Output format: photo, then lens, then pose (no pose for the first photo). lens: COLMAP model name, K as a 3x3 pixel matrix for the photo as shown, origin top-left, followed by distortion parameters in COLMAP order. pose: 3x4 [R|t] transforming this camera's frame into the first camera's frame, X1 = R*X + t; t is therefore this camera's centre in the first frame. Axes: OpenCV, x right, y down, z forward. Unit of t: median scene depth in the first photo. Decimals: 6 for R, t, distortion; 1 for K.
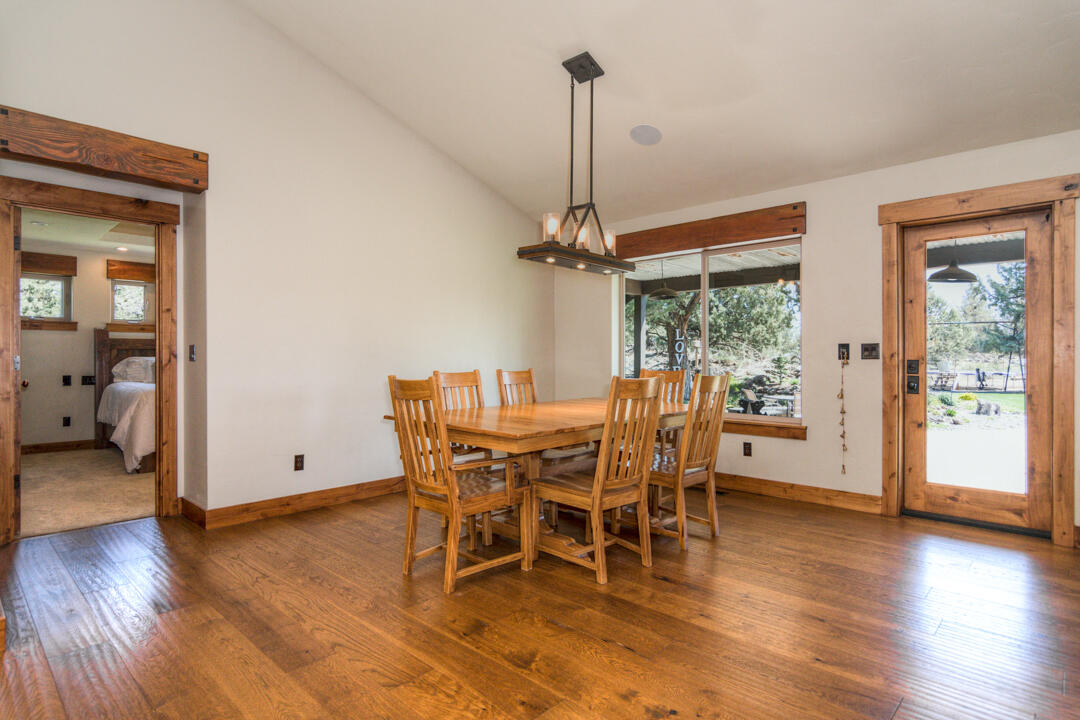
lens RADIAL K [[569.2, 0, 538.2], [0, 569.2, 359.0], [0, 0, 1]] dist [-0.002491, 0.001358]
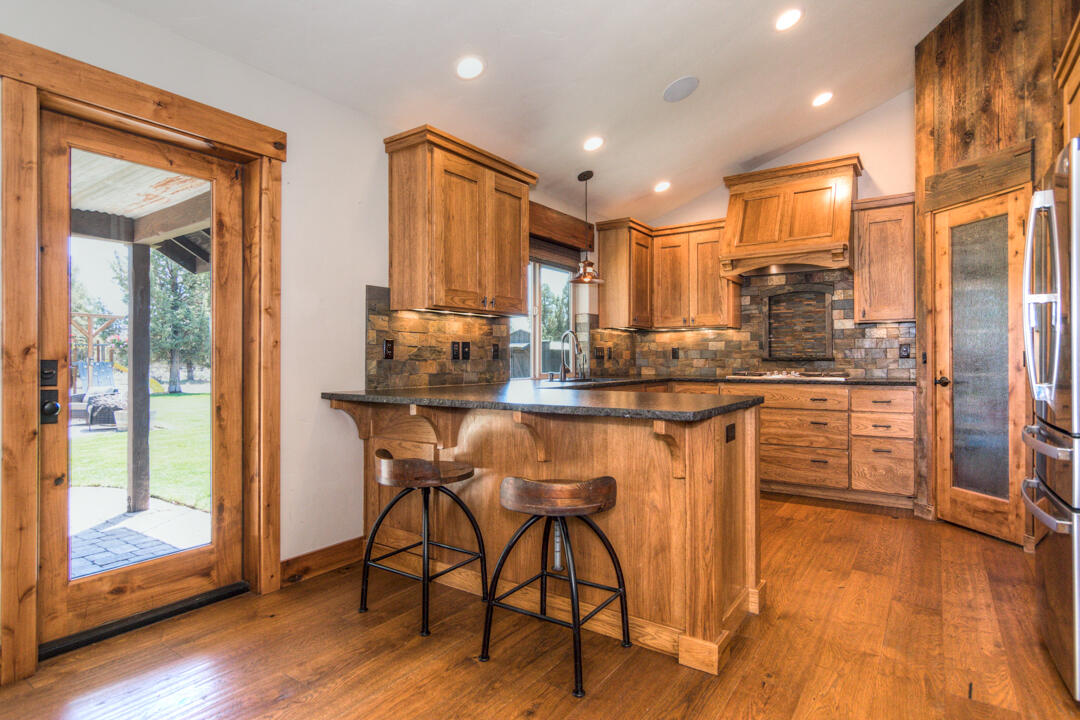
lens RADIAL K [[569.2, 0, 531.1], [0, 569.2, 358.4], [0, 0, 1]] dist [-0.002491, 0.001358]
pose [[-0.143381, 0.002934, 0.989663, 0.068307], [0.004312, 0.999988, -0.002340, 0.003451], [-0.989658, 0.003932, -0.143392, 0.622132]]
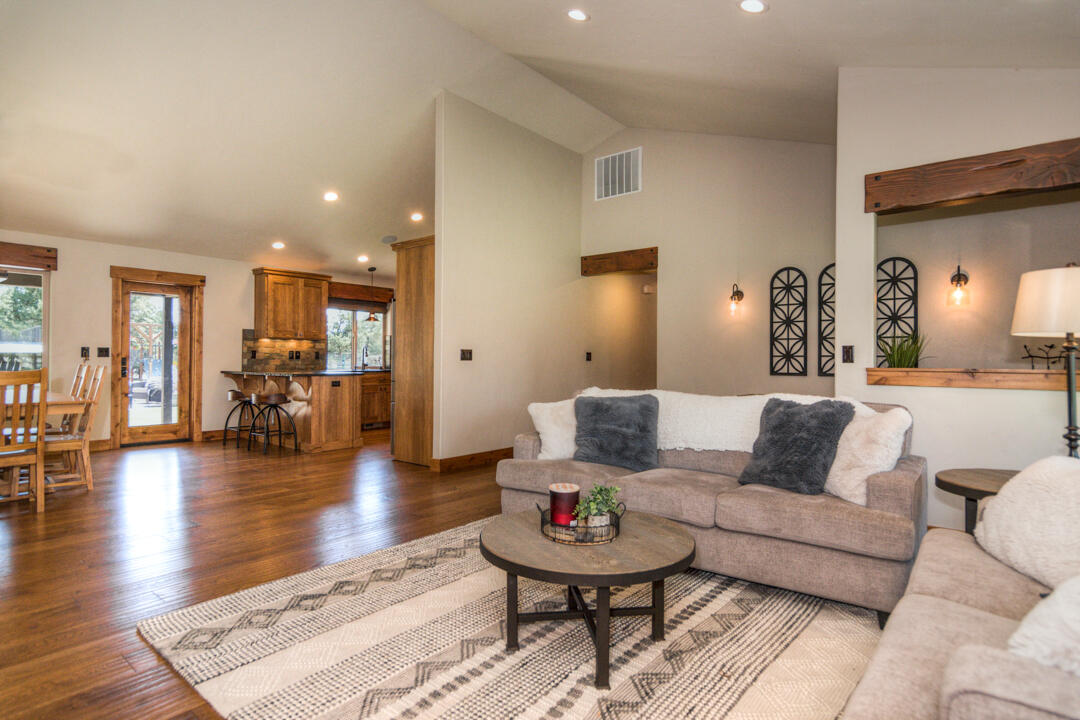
lens RADIAL K [[569.2, 0, 532.0], [0, 569.2, 359.7], [0, 0, 1]] dist [-0.002491, 0.001358]
pose [[-0.066335, 0.001954, 0.997795, -1.144155], [-0.004997, 0.999985, -0.002290, 0.005721], [-0.997785, -0.005138, -0.066324, -0.128265]]
